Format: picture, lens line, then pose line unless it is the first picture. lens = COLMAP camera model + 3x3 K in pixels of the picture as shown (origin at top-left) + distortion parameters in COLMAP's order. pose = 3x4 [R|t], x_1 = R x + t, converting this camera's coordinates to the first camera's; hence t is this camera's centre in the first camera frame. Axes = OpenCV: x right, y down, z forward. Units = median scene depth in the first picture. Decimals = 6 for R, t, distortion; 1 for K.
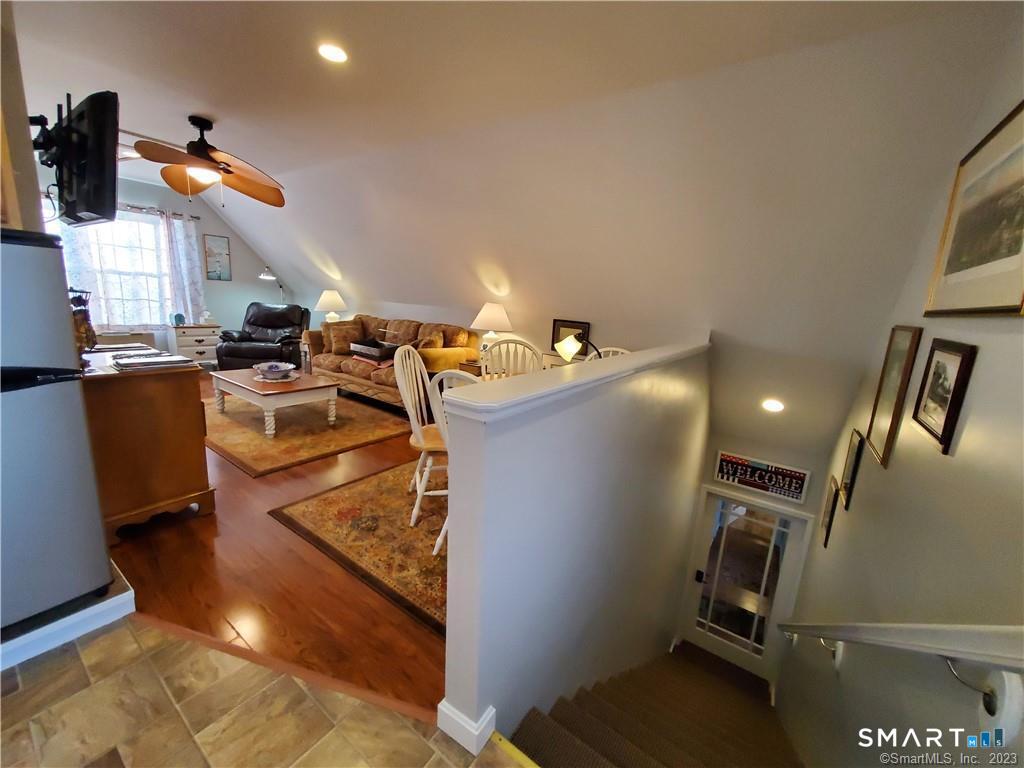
lens RADIAL K [[400.3, 0, 507.1], [0, 400.3, 383.2], [0, 0, 1]] dist [-0.000610, 0.000006]
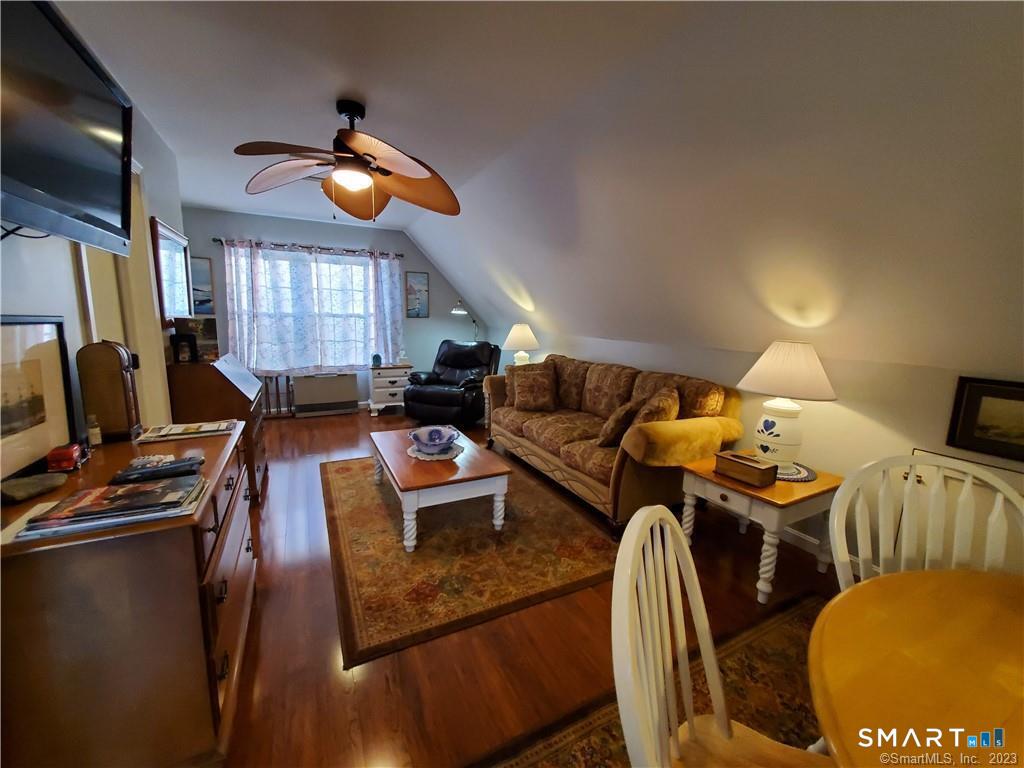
lens RADIAL K [[400.3, 0, 507.1], [0, 400.3, 383.2], [0, 0, 1]] dist [-0.000610, 0.000006]
pose [[0.886582, 0.032780, -0.461408, -0.096473], [-0.061817, 0.996935, -0.047954, -0.079994], [0.458422, 0.071038, 0.885891, 0.303887]]
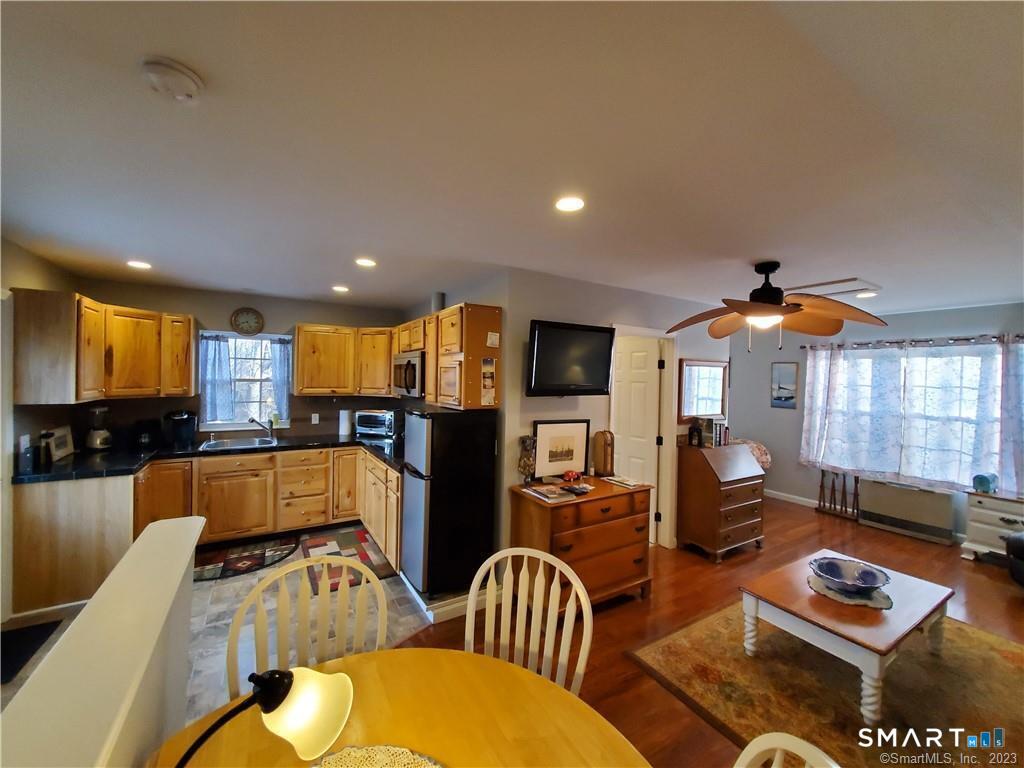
lens RADIAL K [[405.1, 0, 506.5], [0, 405.1, 379.6], [0, 0, 1]] dist [0.004797, -0.000614]
pose [[-0.393591, -0.064031, -0.917053, 0.177248], [-0.233908, 0.971714, 0.032544, -0.170409], [0.889029, 0.227316, -0.397435, 0.523666]]
